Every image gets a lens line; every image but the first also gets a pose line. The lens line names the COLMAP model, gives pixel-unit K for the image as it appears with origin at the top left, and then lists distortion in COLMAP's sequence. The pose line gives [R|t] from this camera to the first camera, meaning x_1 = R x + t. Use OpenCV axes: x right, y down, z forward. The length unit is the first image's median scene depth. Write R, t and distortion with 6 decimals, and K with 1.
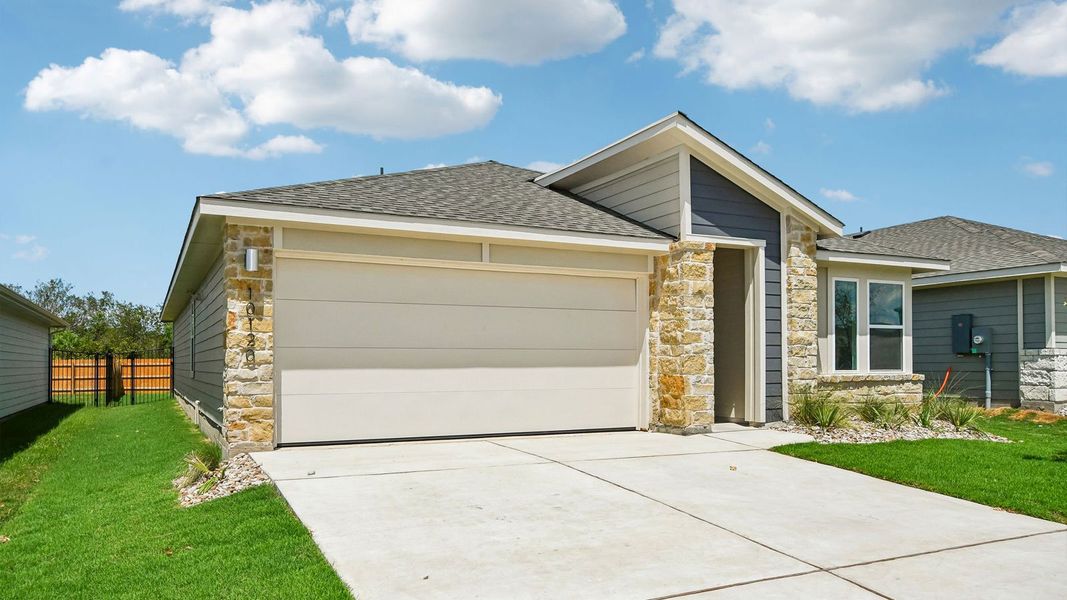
lens RADIAL K [[759.7, 0, 533.5], [0, 759.7, 300.0], [0, 0, 1]] dist [0.001660, -0.000487]
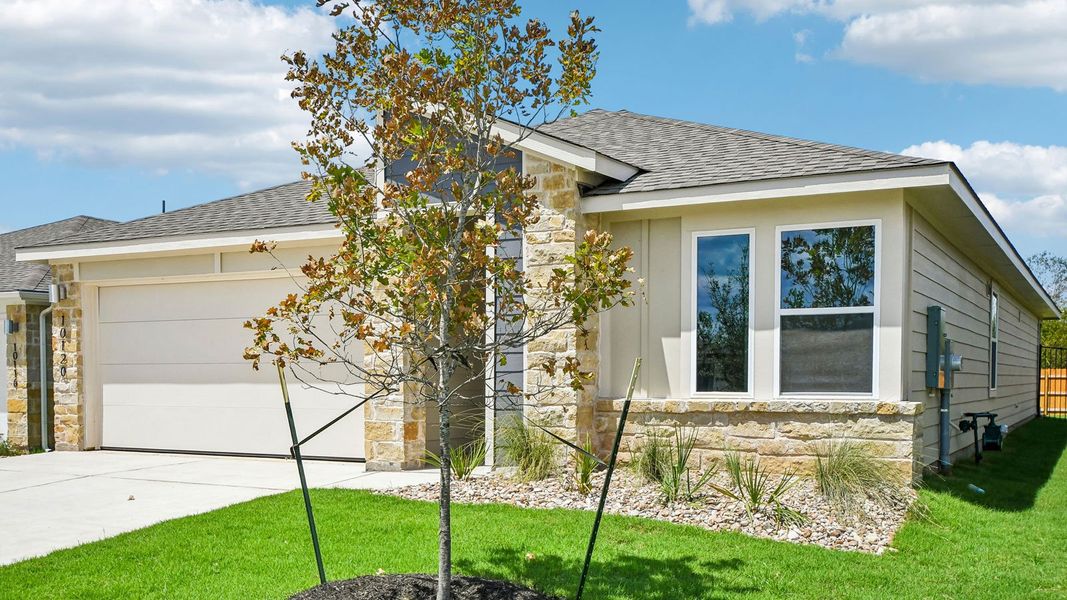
lens RADIAL K [[1075.9, 0, 533.5], [0, 1075.9, 300.0], [0, 0, 1]] dist [-0.008015, -0.007370]
pose [[0.576573, -0.056462, -0.815092, 0.995069], [0.067270, 0.997503, -0.021513, 0.031493], [0.814272, -0.042427, 0.578931, 0.422485]]
